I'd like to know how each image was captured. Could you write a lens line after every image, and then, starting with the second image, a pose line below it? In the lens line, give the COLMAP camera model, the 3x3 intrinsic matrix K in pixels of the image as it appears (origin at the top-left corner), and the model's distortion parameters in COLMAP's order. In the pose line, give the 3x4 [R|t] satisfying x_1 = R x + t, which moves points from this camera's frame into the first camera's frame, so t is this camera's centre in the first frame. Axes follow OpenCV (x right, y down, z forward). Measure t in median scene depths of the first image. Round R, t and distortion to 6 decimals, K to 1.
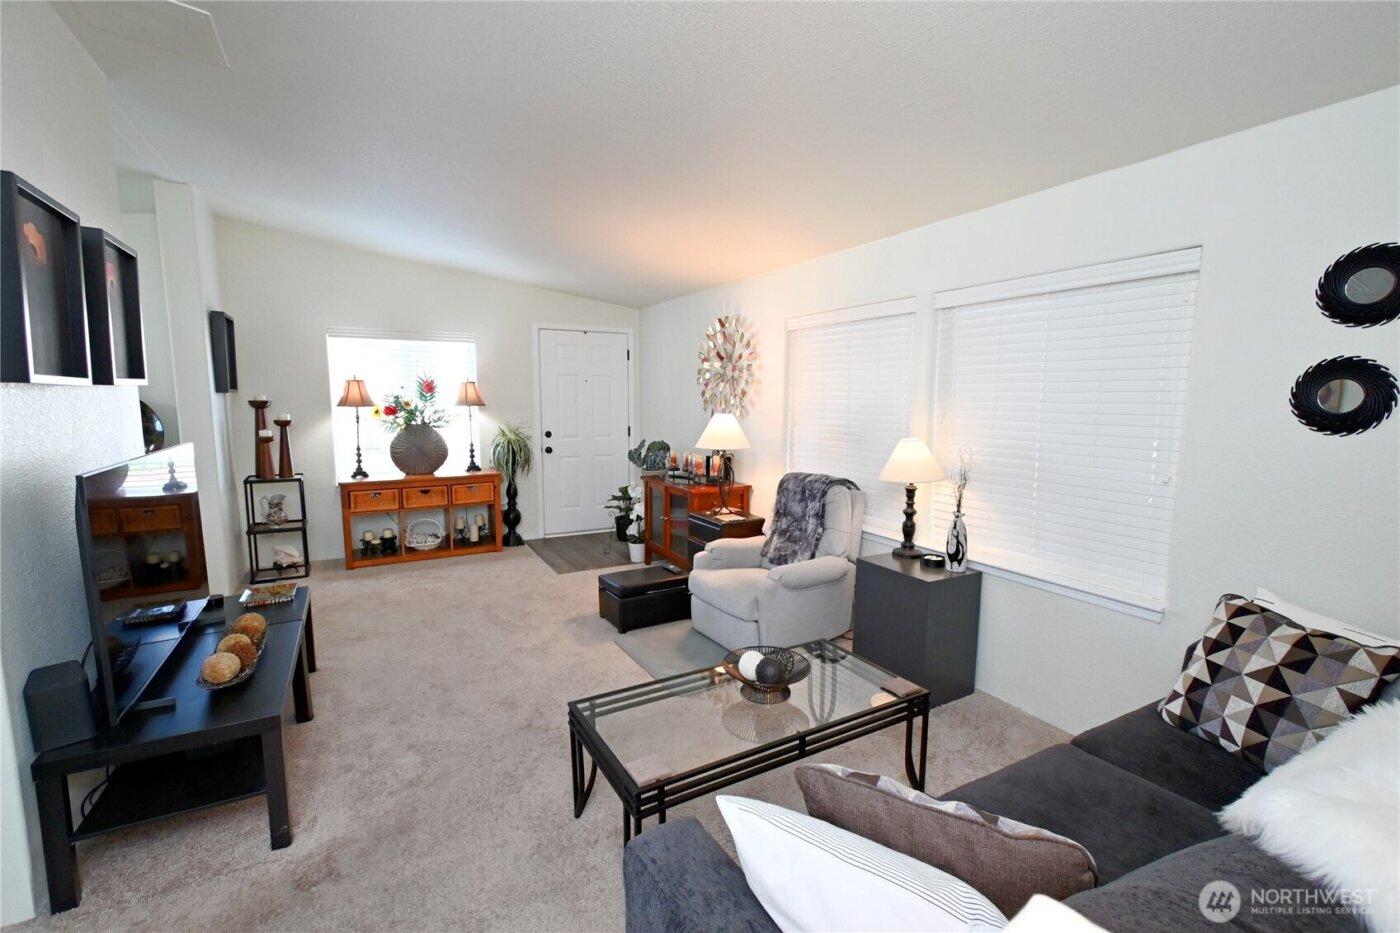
lens RADIAL K [[620.0, 0, 706.7], [0, 620.0, 473.1], [0, 0, 1]] dist [0.008505, -0.000249]
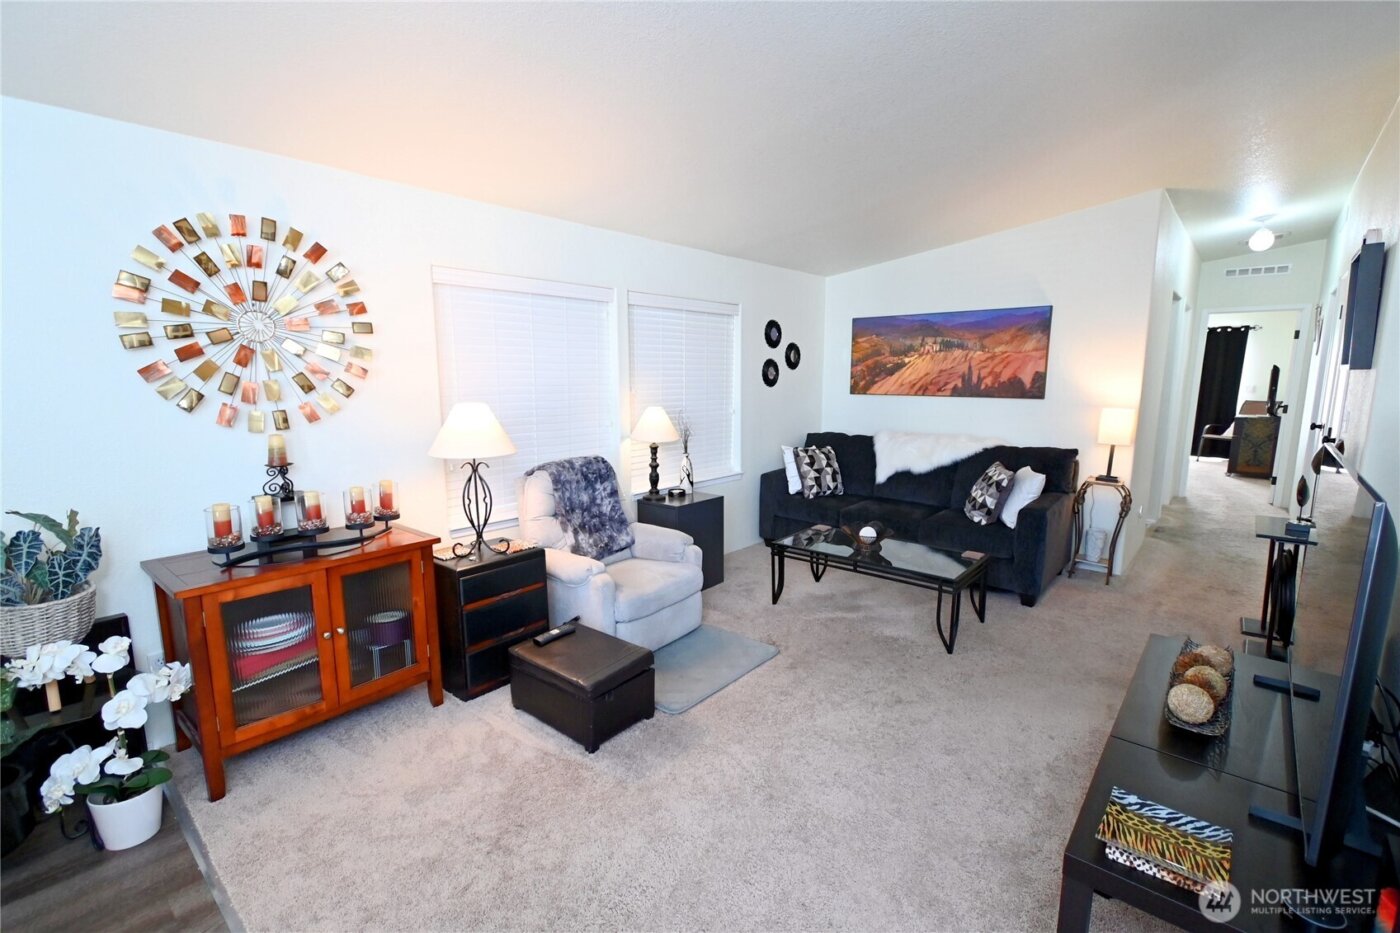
lens RADIAL K [[620.0, 0, 706.7], [0, 620.0, 473.1], [0, 0, 1]] dist [0.008505, -0.000249]
pose [[-0.331569, -0.153138, 0.930919, -0.896173], [0.120897, 0.971706, 0.202907, -0.166558], [-0.935653, 0.179823, -0.303674, 1.286285]]
